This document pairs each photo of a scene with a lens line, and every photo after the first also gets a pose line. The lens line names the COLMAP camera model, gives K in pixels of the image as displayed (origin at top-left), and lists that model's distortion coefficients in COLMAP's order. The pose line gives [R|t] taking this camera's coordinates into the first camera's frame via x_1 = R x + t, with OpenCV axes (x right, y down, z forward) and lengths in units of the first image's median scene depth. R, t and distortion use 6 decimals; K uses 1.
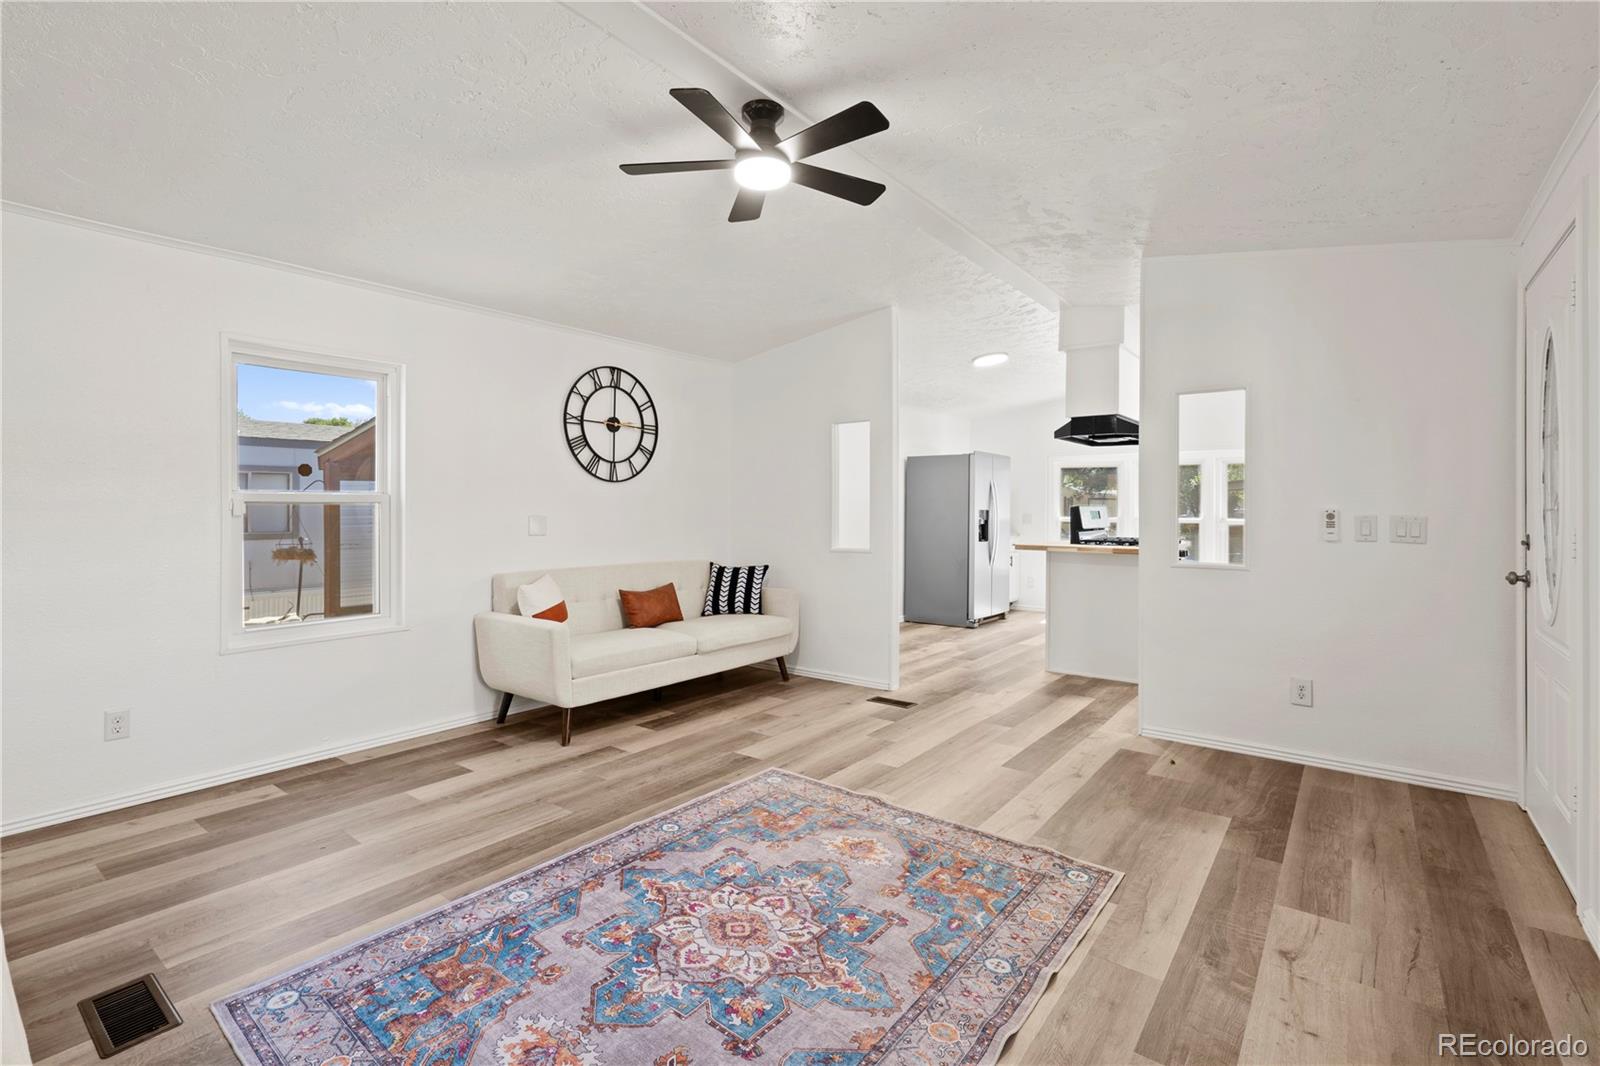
lens RADIAL K [[727.3, 0, 794.1], [0, 727.3, 523.4], [0, 0, 1]] dist [-0.002625, 0.000024]
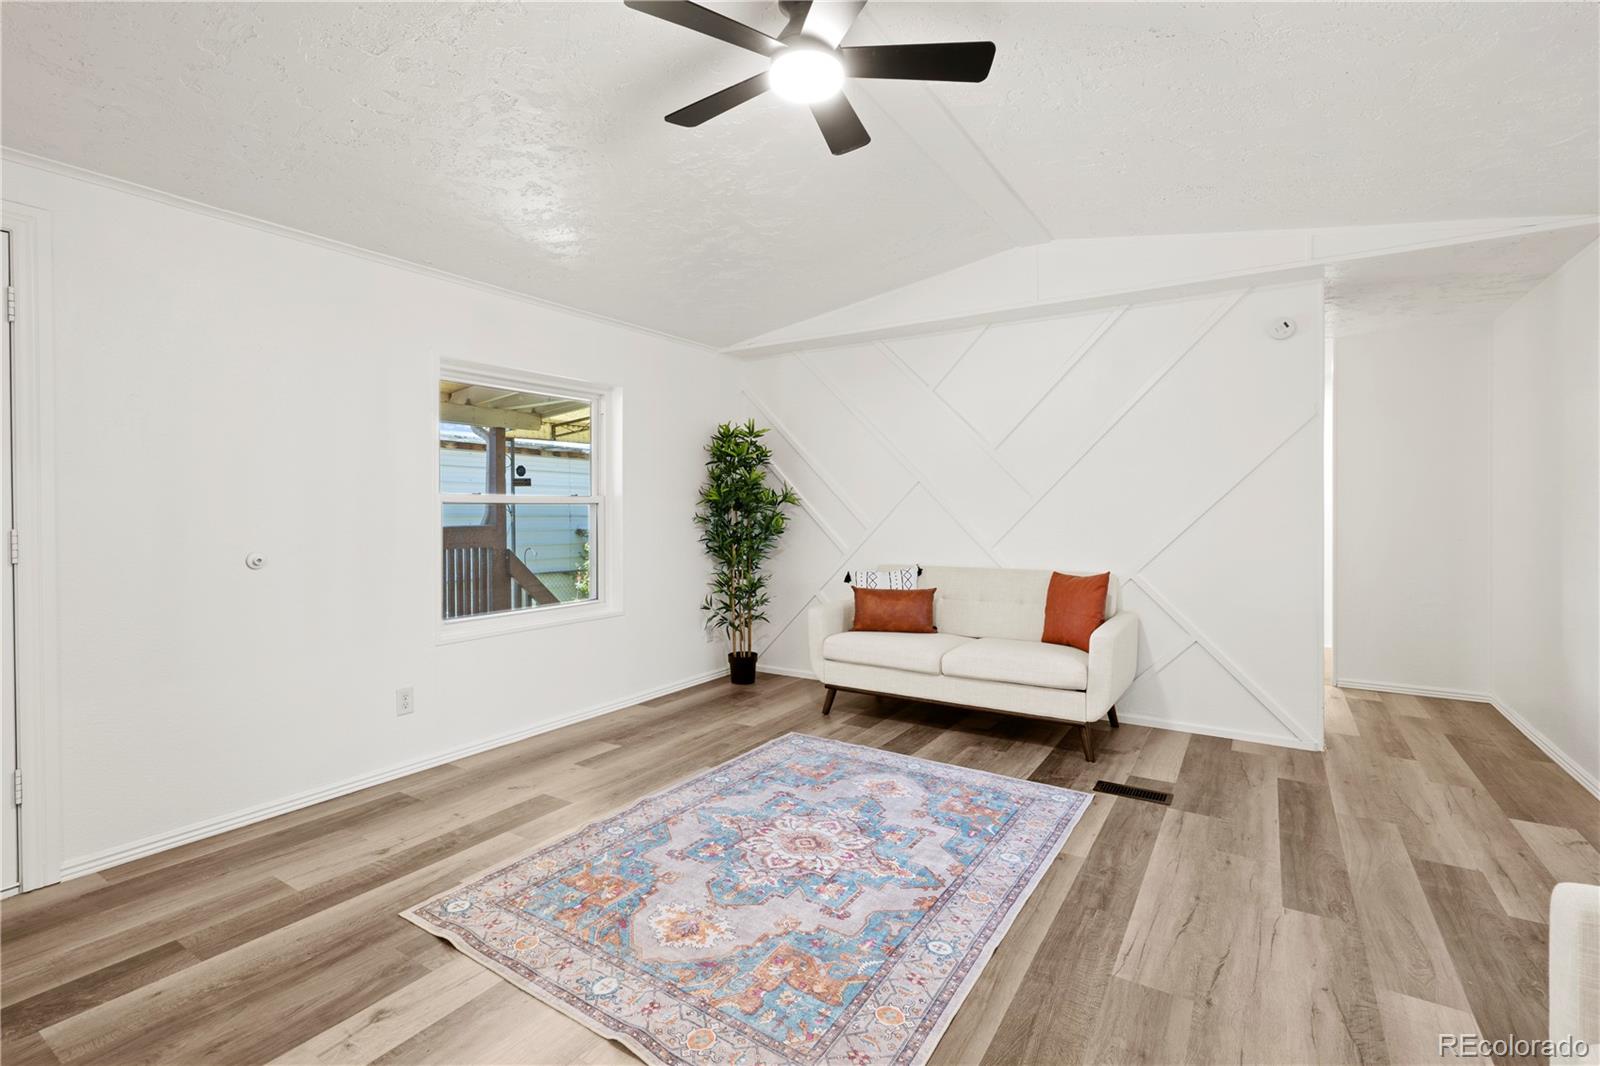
lens RADIAL K [[727.3, 0, 797.5], [0, 727.3, 522.5], [0, 0, 1]] dist [-0.002625, 0.000024]
pose [[-0.996104, 0.004539, -0.088064, 0.040193], [0.001001, 0.999192, 0.040174, -0.042684], [0.088175, 0.039929, -0.995304, 2.001434]]
